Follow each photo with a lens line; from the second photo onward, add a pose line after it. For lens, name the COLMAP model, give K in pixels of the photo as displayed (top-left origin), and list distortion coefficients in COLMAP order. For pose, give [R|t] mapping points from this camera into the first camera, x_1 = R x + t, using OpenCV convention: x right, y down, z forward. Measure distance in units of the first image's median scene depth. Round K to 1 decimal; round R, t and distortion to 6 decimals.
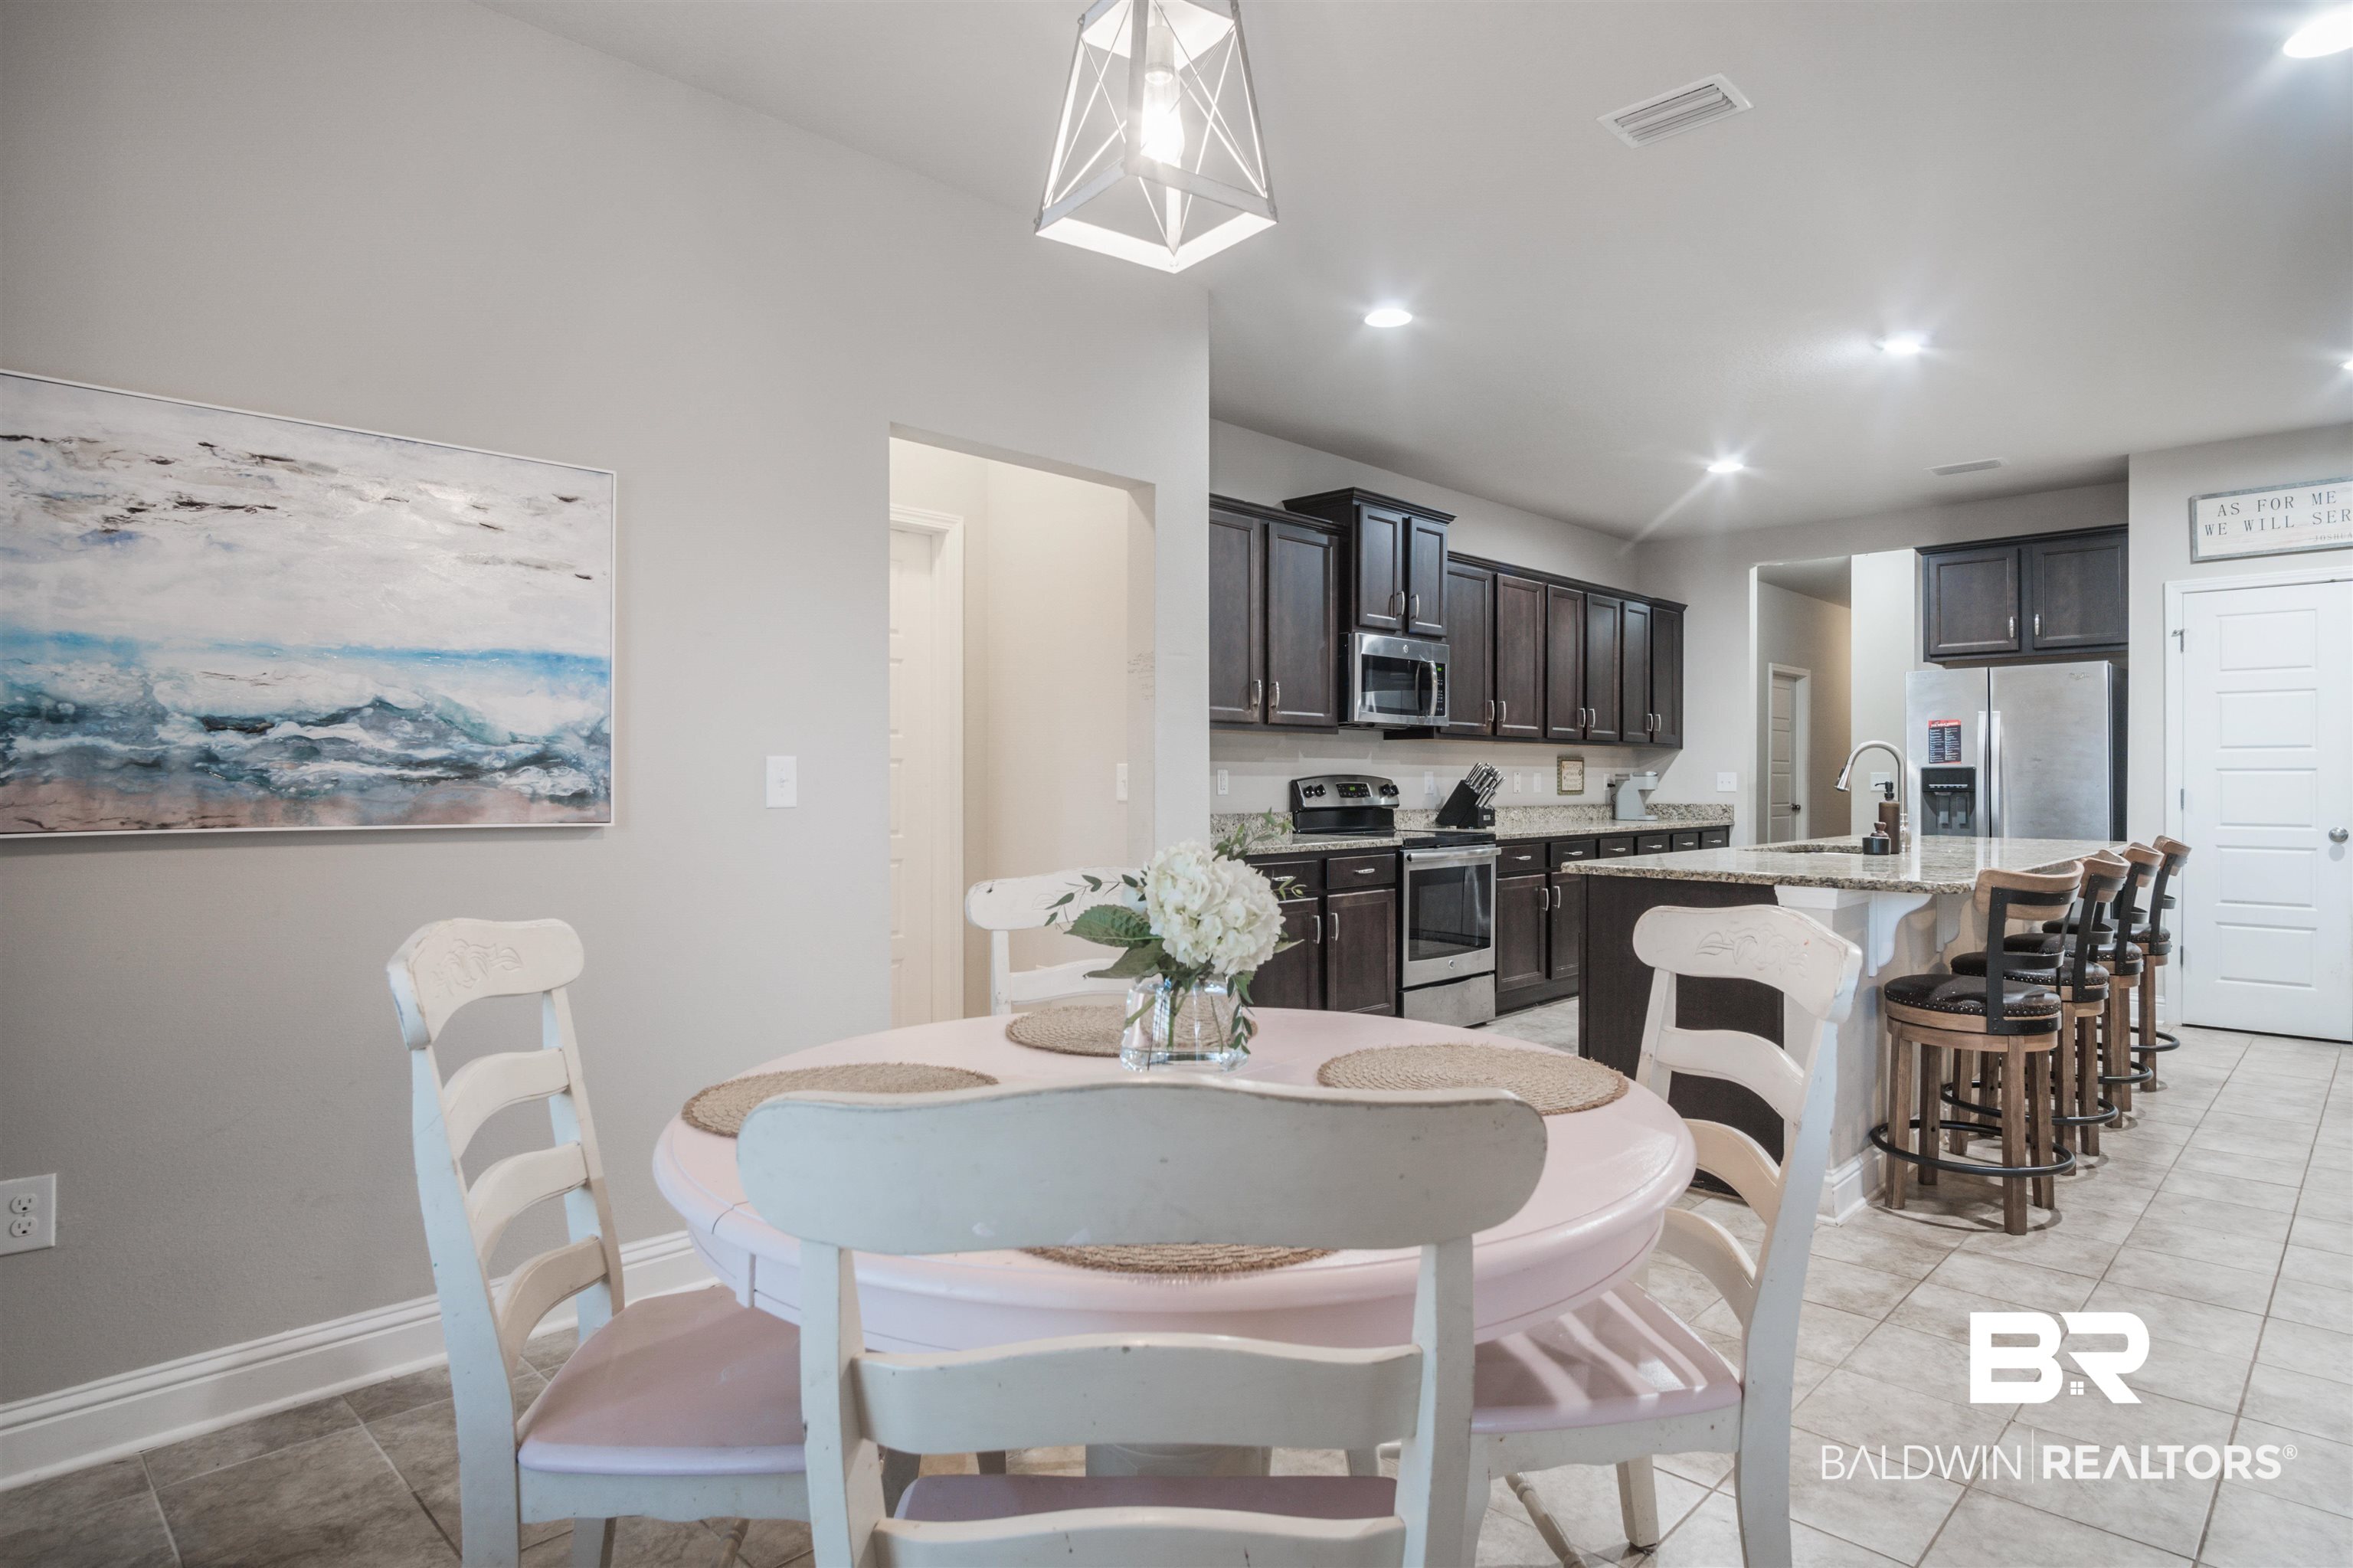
lens RADIAL K [[1269.8, 0, 1180.0], [0, 1269.8, 769.9], [0, 0, 1]] dist [-0.022001, 0.002829]
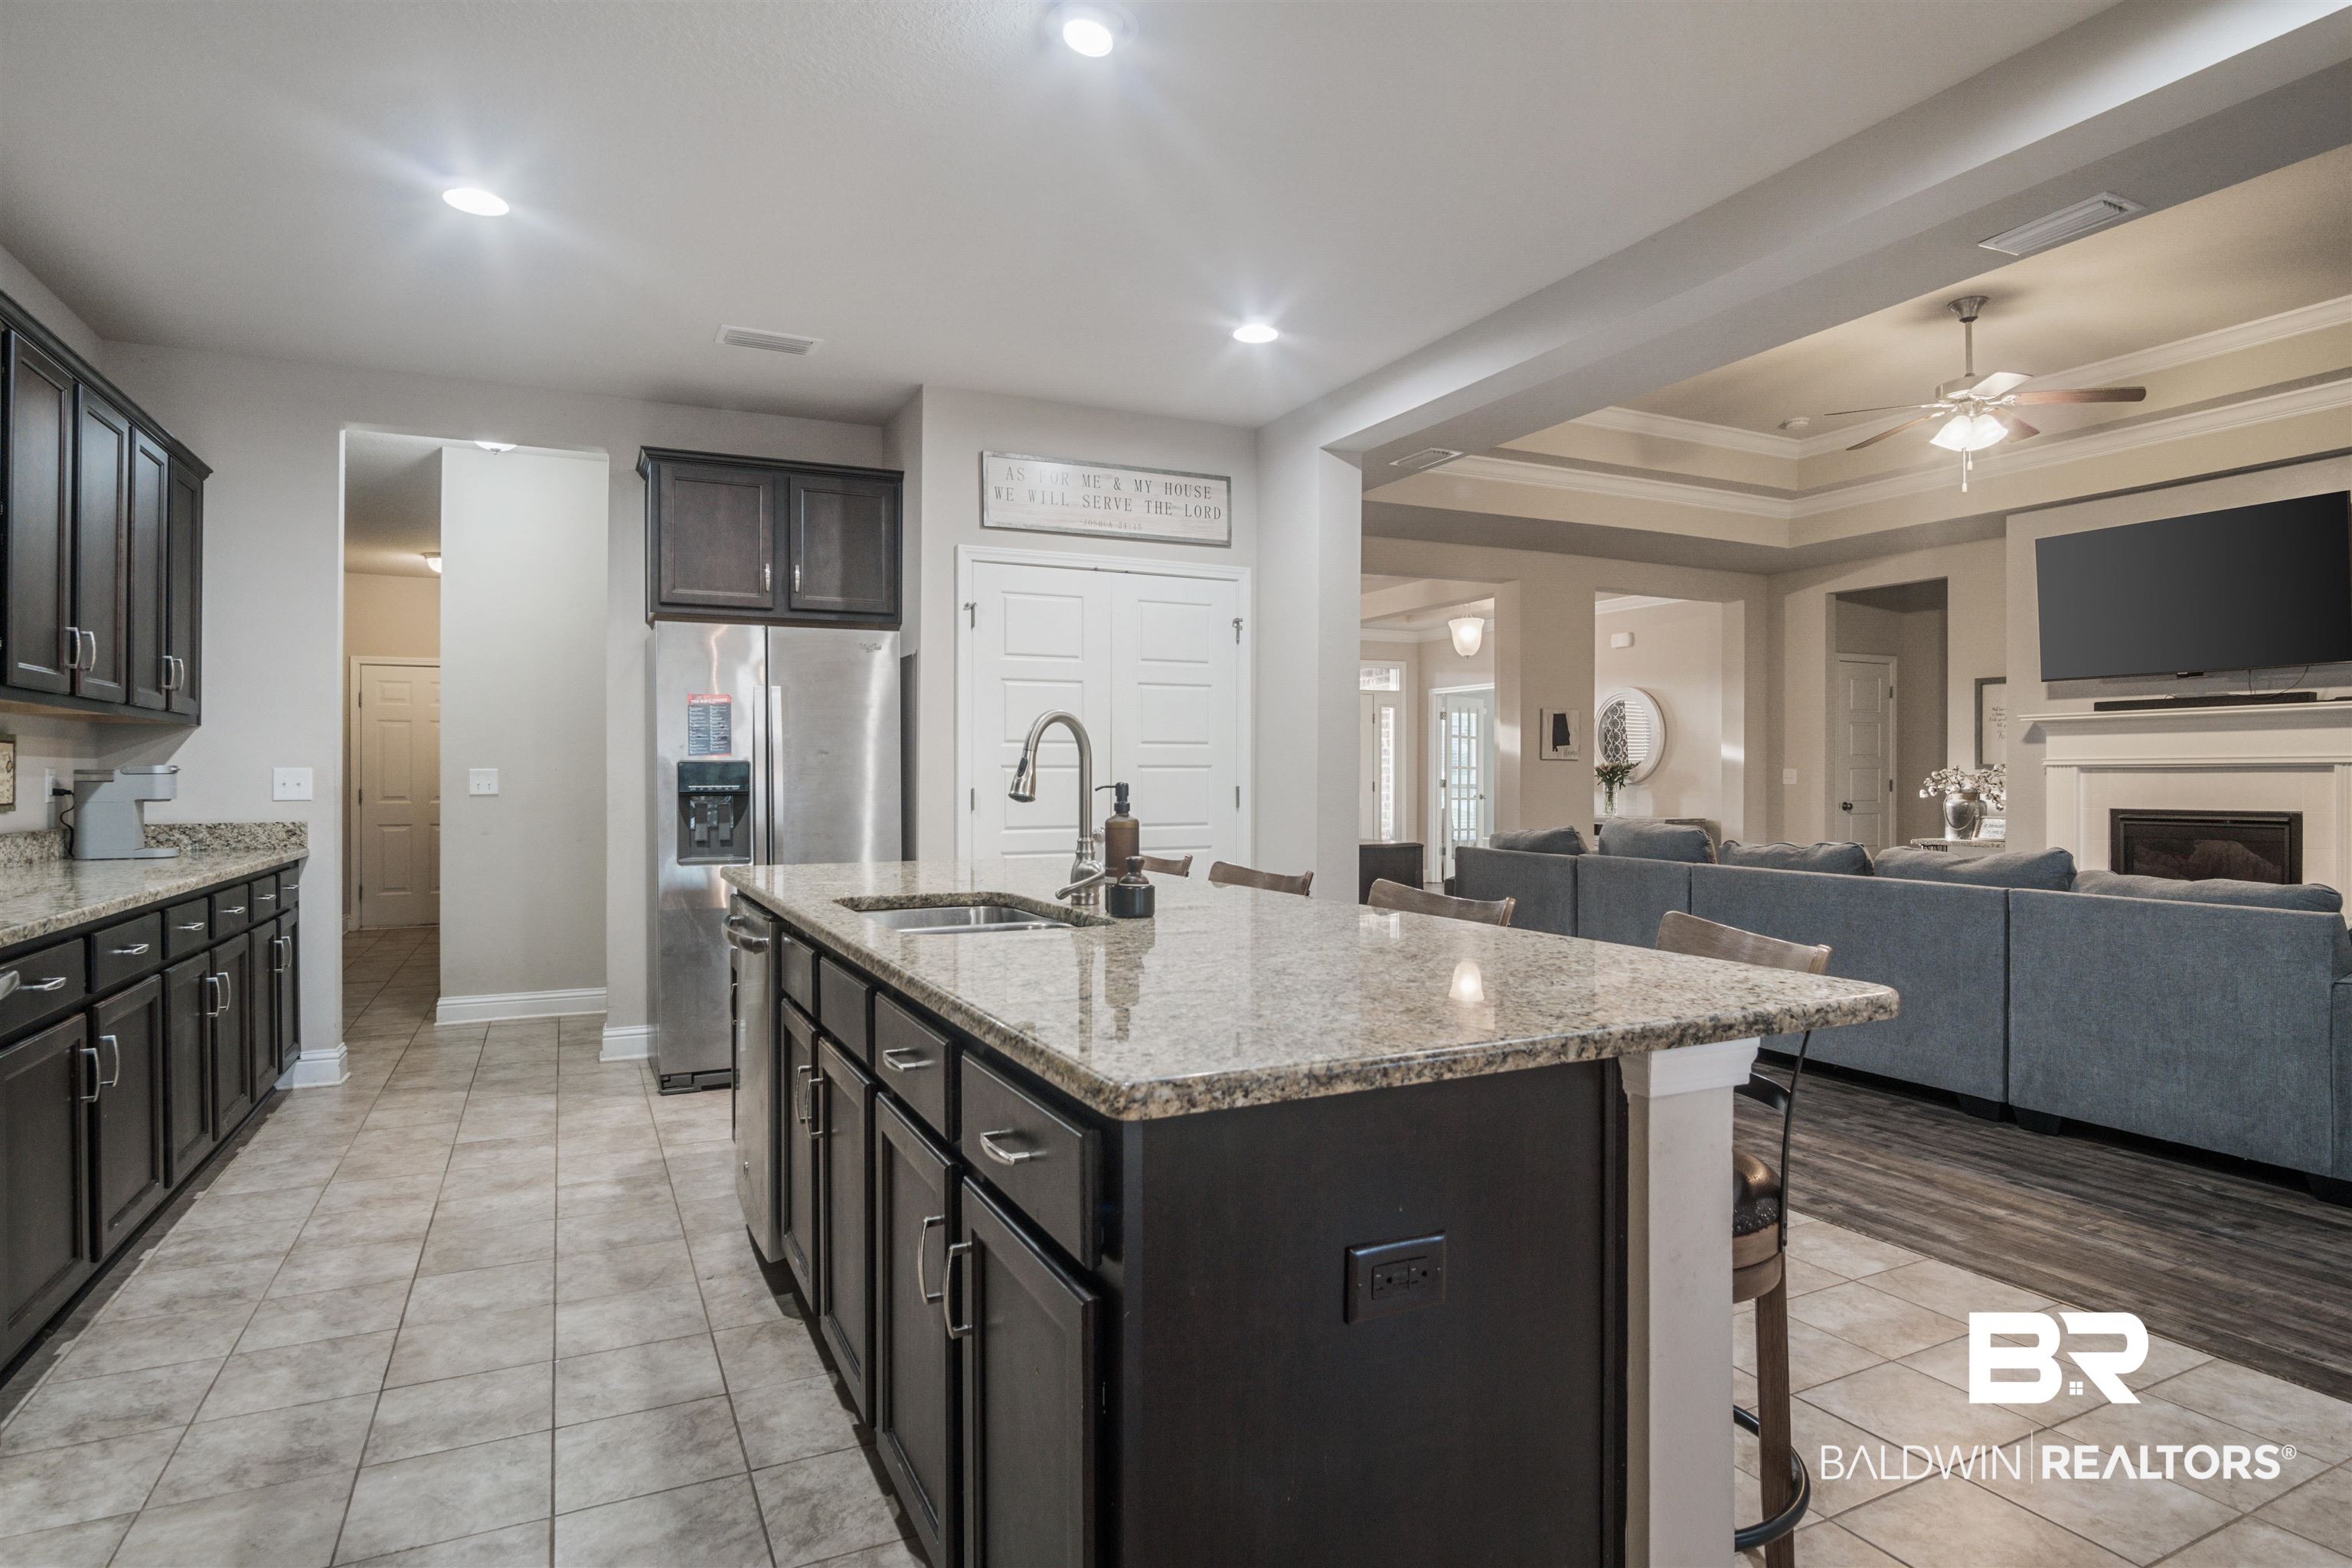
lens RADIAL K [[1269.2, 0, 1179.5], [0, 1269.2, 769.9], [0, 0, 1]] dist [-0.022001, 0.002829]
pose [[0.332841, 0.002581, 0.942979, 0.025697], [-0.004611, 0.999989, -0.001109, 0.002516], [-0.942972, -0.003979, 0.332849, 0.540354]]
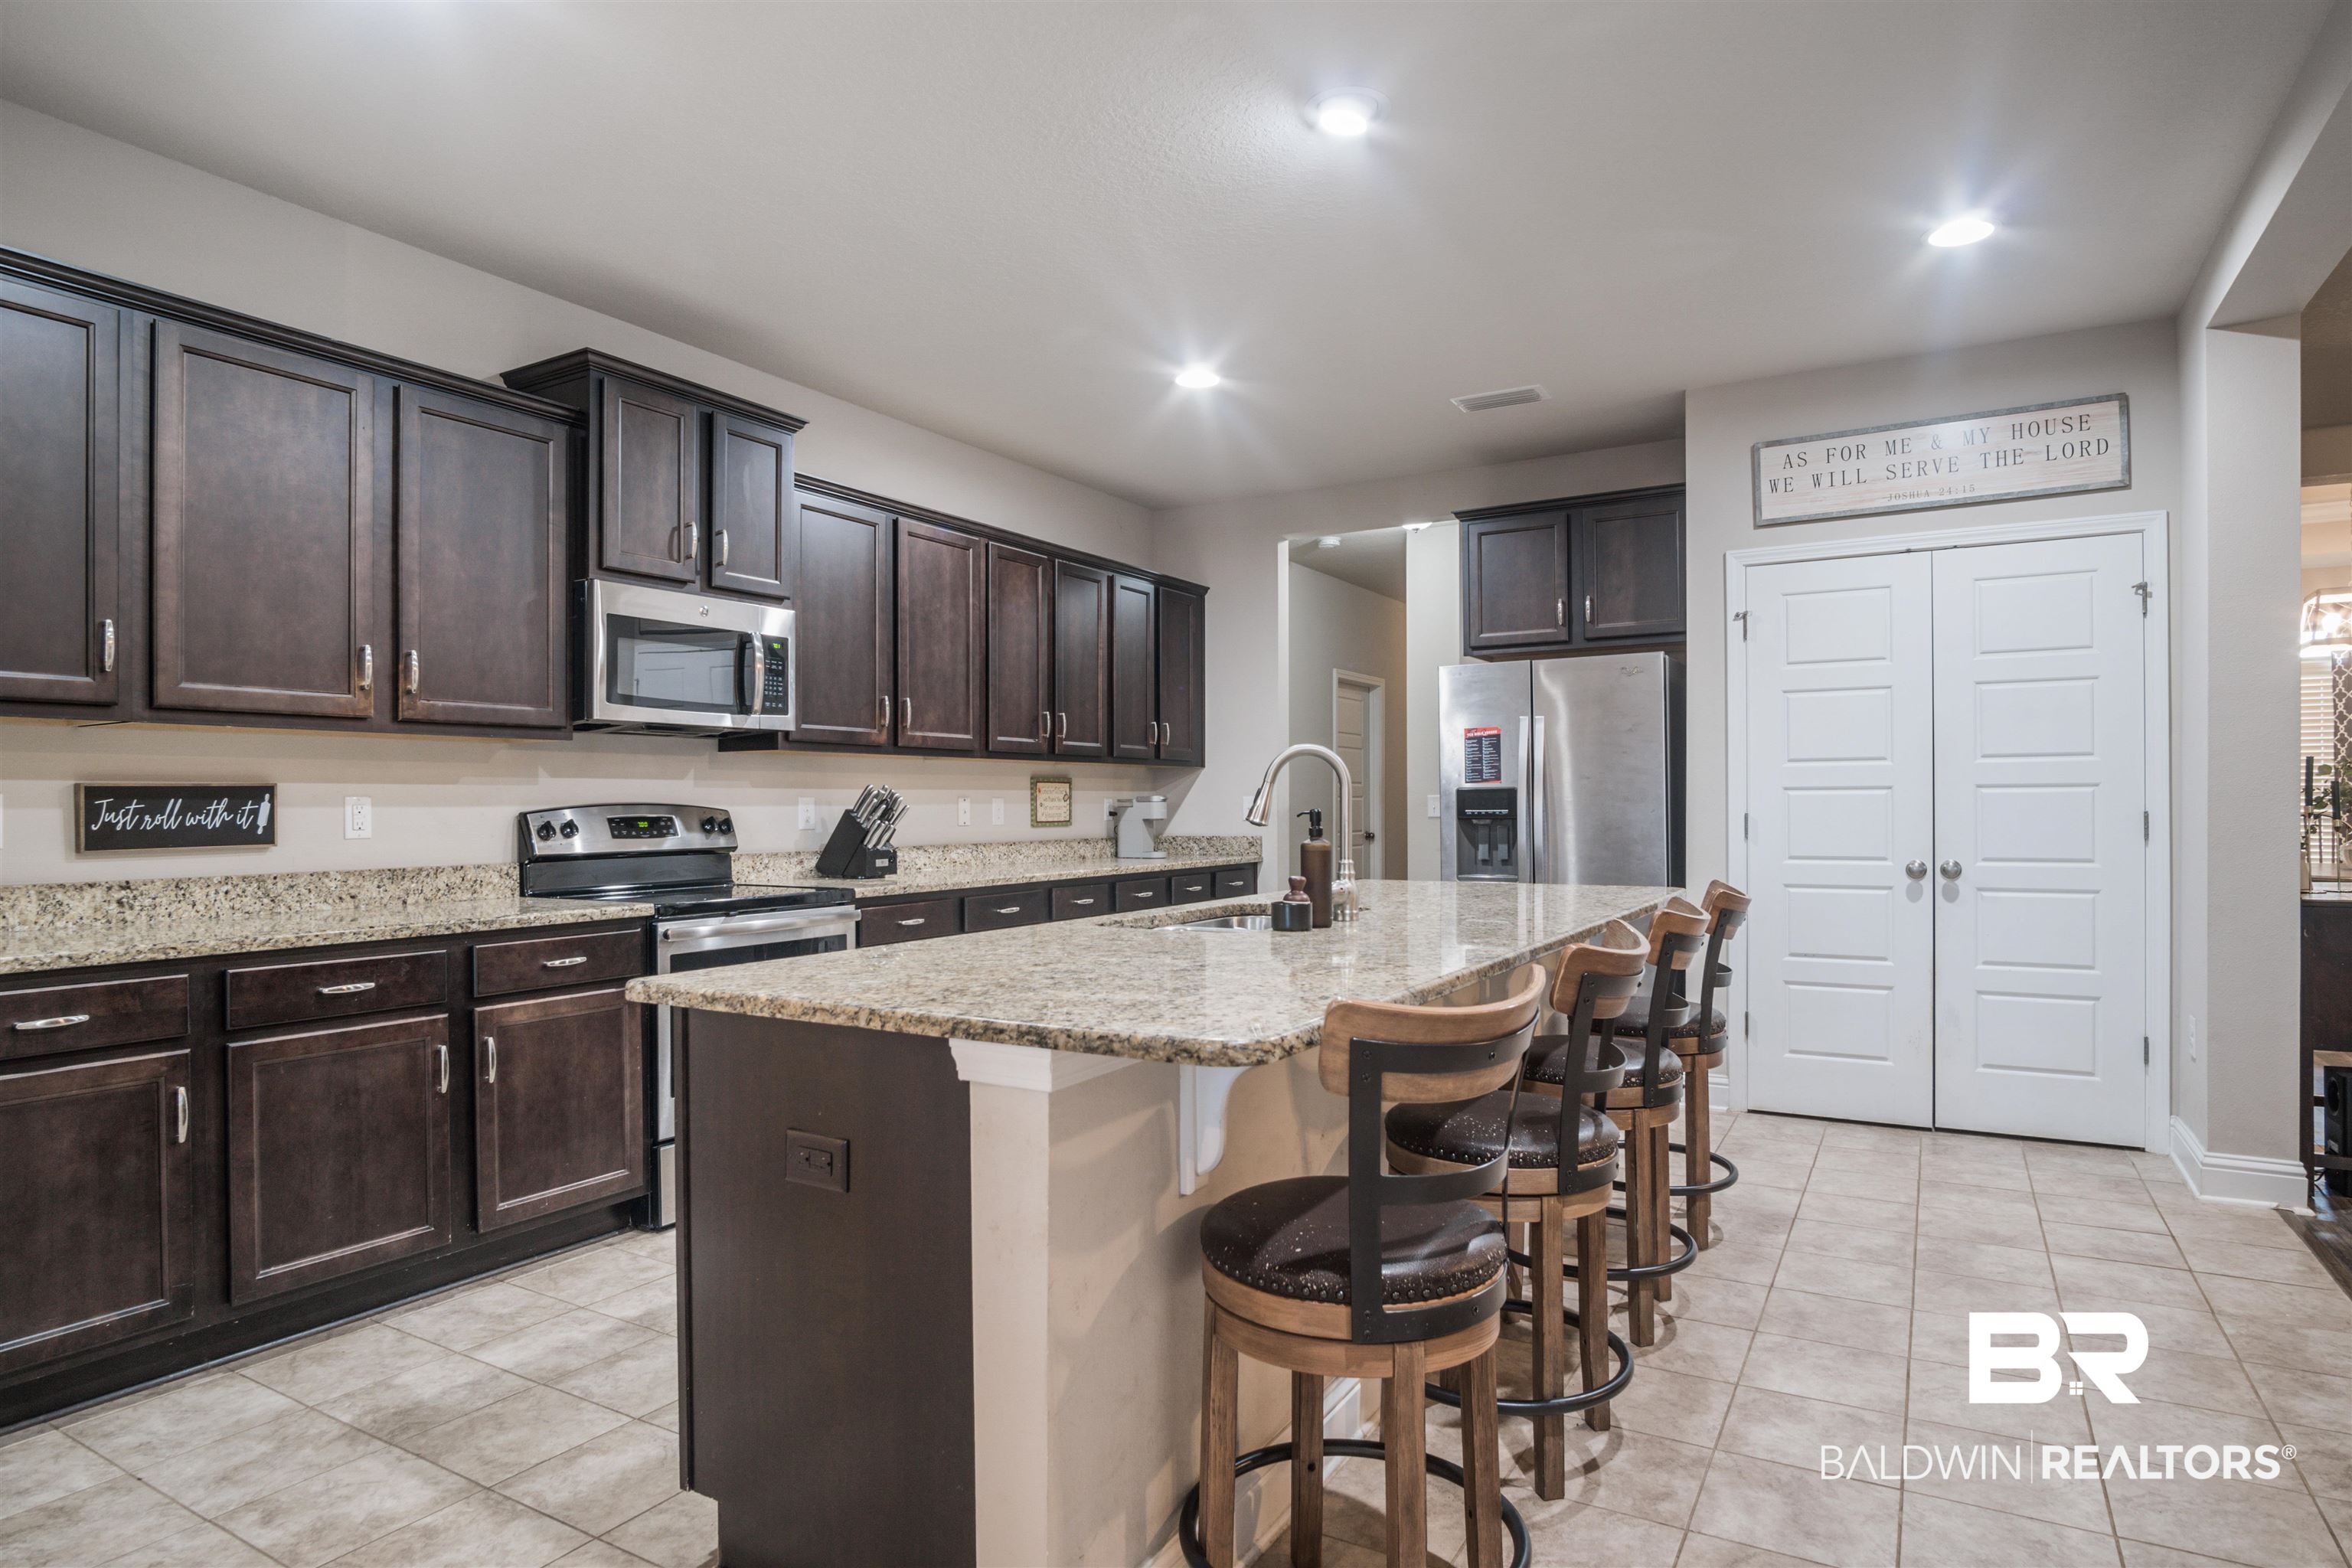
lens RADIAL K [[1300.9, 0, 1153.7], [0, 1300.9, 795.9], [0, 0, 1]] dist [-0.028250, -0.000228]
pose [[0.972872, -0.006094, 0.231264, 0.232559], [0.006076, 0.999981, 0.000789, 0.001038], [-0.231264, 0.000638, 0.972891, 0.275392]]
